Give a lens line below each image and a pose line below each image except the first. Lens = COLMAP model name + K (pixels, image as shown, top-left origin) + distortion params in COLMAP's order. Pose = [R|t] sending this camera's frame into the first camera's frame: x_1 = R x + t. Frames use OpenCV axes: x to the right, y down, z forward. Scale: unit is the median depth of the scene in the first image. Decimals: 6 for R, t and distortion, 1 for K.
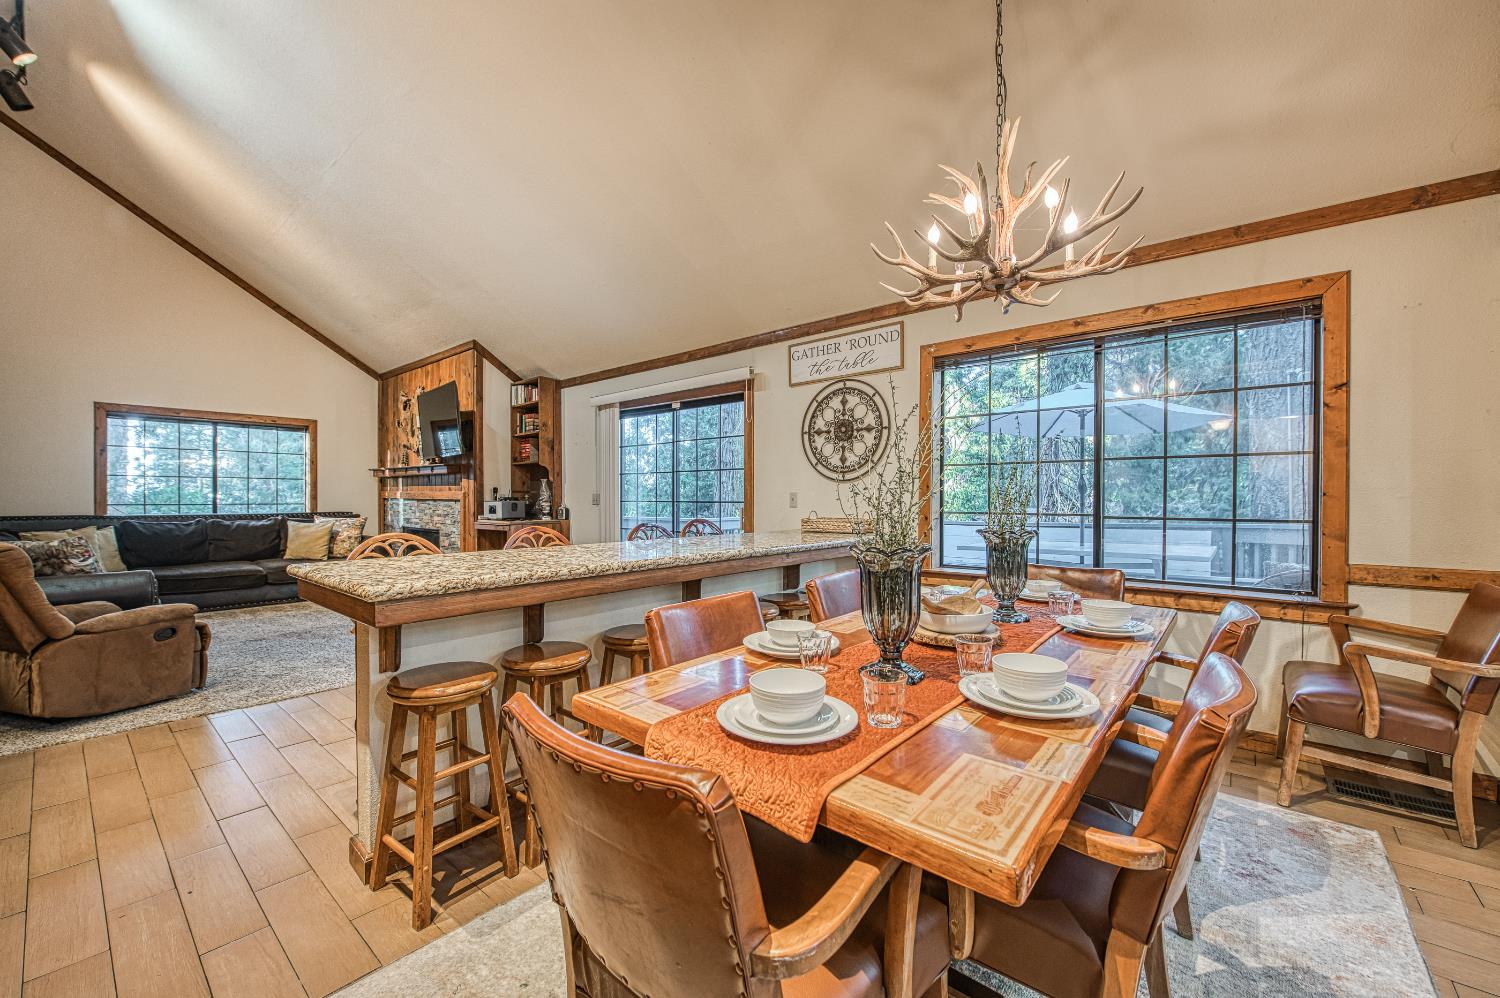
lens RADIAL K [[588.6, 0, 747.1], [0, 588.6, 504.1], [0, 0, 1]] dist [-0.008325, -0.000157]
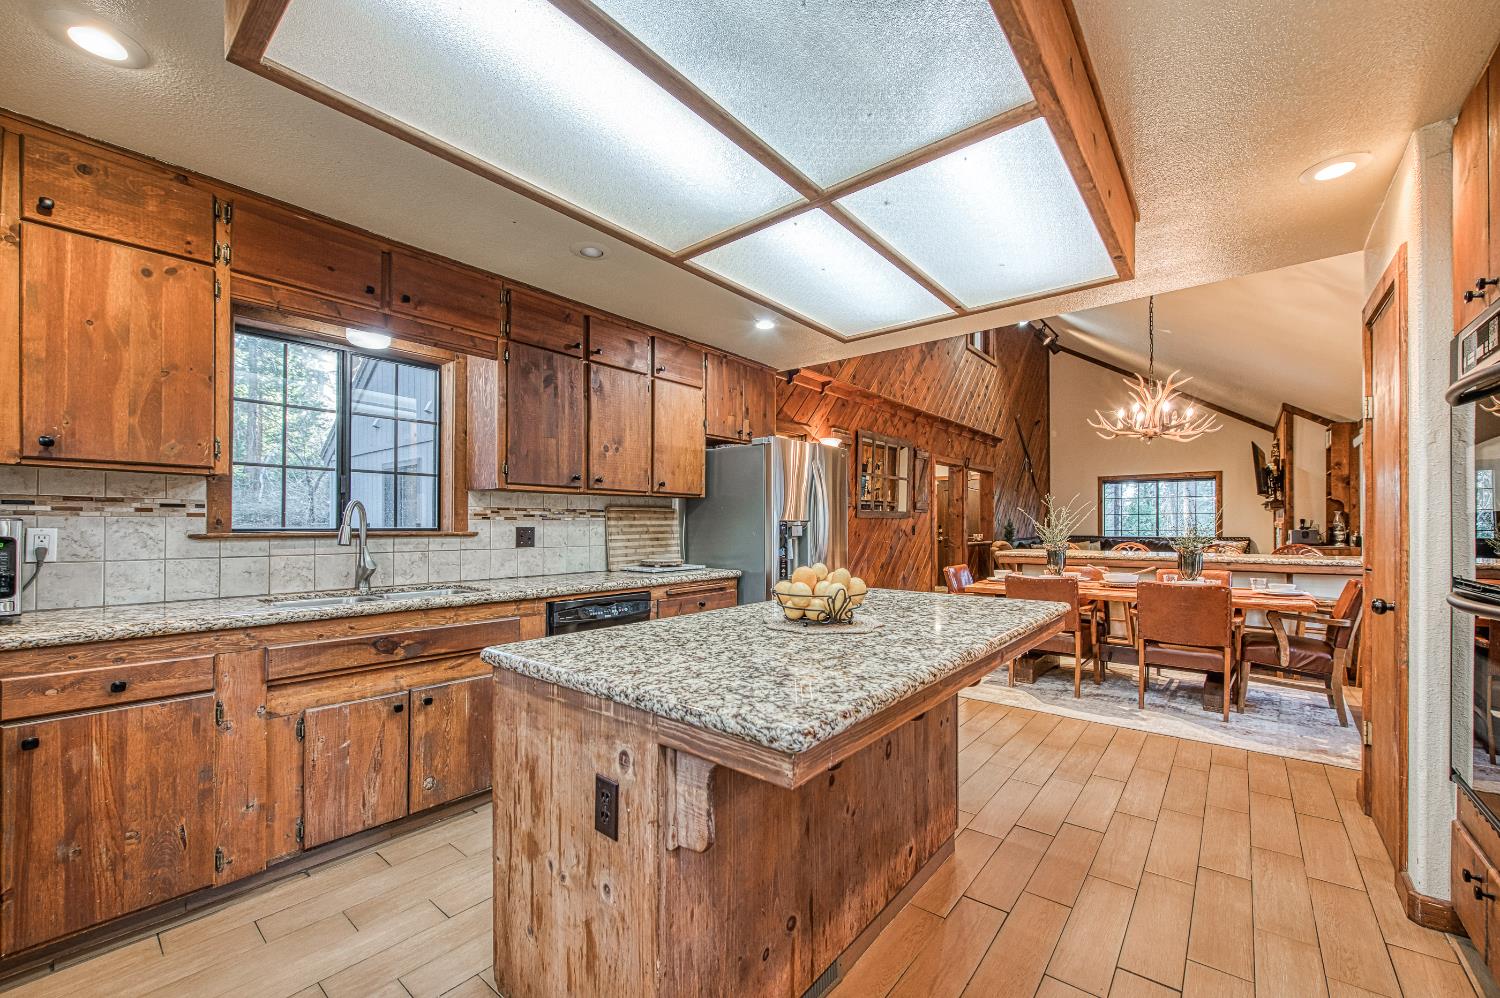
lens RADIAL K [[594.7, 0, 757.6], [0, 594.7, 522.3], [0, 0, 1]] dist [-0.002624, -0.000225]
pose [[0.025558, -0.006270, -0.999654, 0.779606], [-0.007900, 0.999948, -0.006474, -0.003870], [0.999642, 0.008063, 0.025507, -0.166066]]
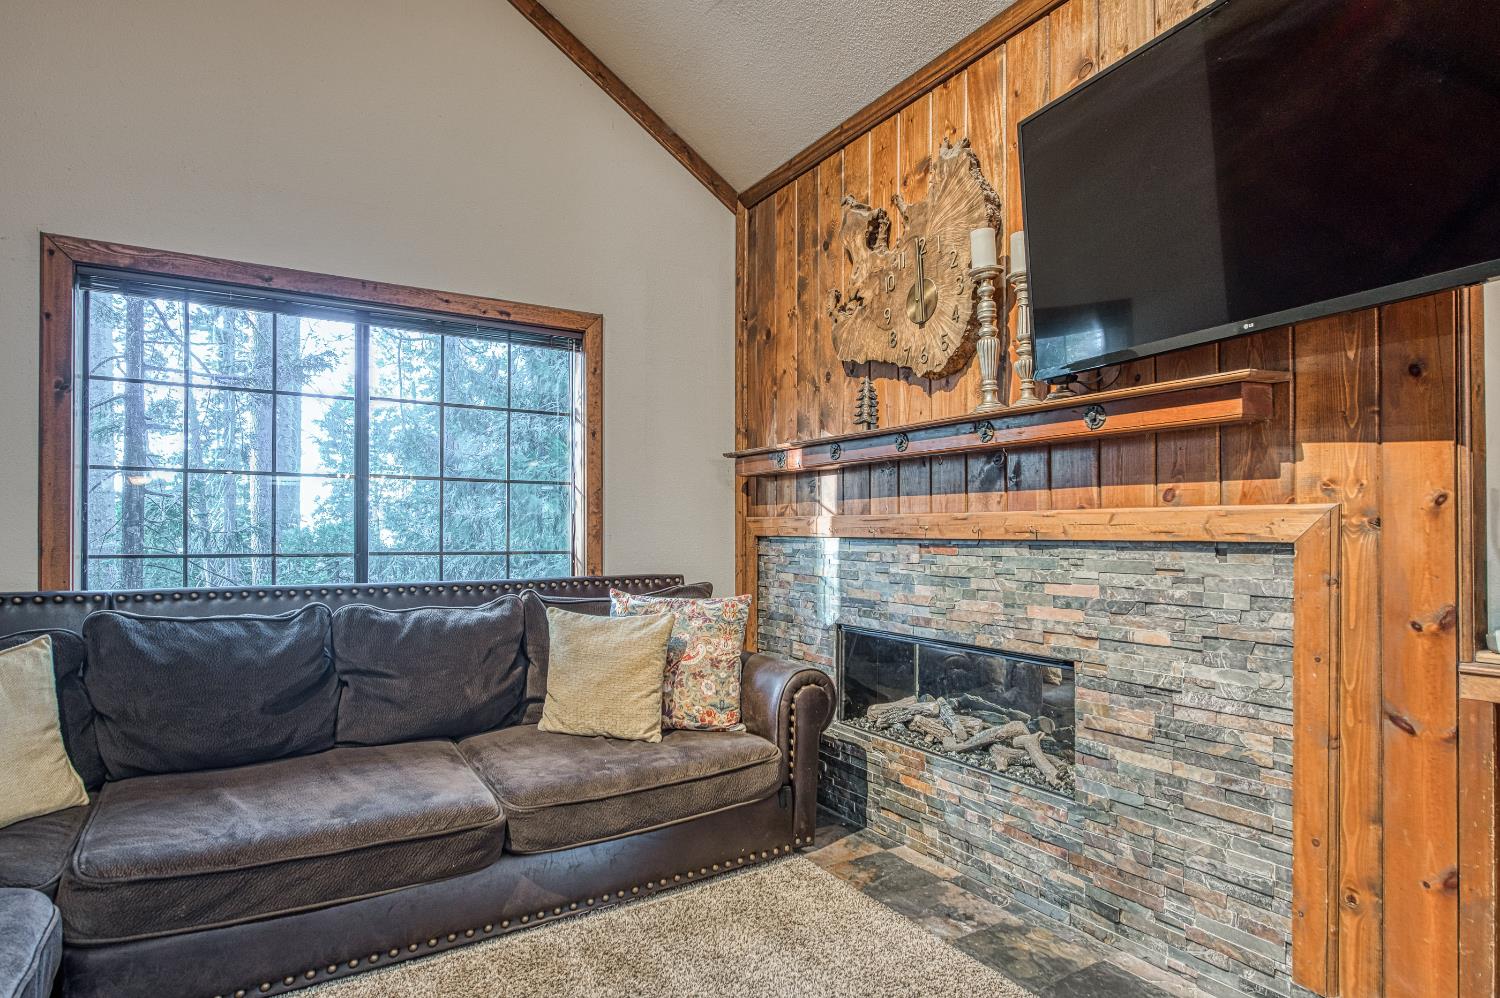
lens RADIAL K [[825.8, 0, 755.6], [0, 825.8, 533.8], [0, 0, 1]] dist [0.003443, 0.000617]
pose [[0.948736, -0.002603, -0.316059, -0.591664], [-0.001072, 0.999934, -0.011454, -0.007213], [0.316068, 0.011206, 0.948670, 0.674512]]
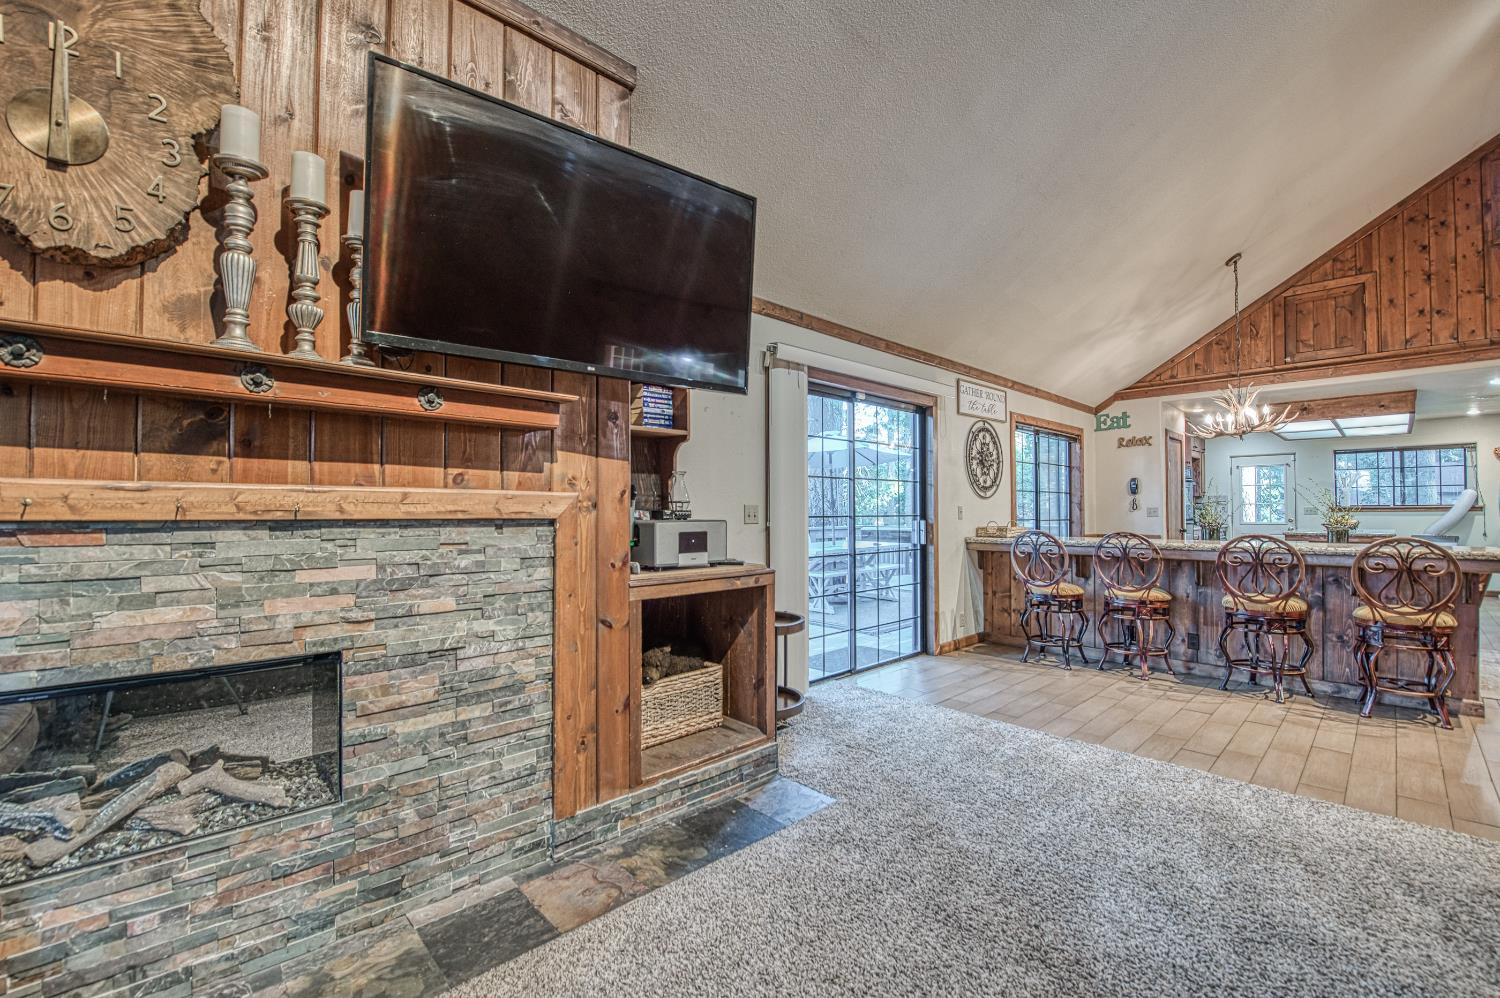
lens RADIAL K [[632.3, 0, 734.0], [0, 632.3, 502.5], [0, 0, 1]] dist [-0.019519, -0.000414]
pose [[0.120928, 0.013426, 0.992570, -0.823804], [0.013300, 0.999797, -0.015145, -0.009733], [-0.992572, 0.015033, 0.120725, 0.889540]]
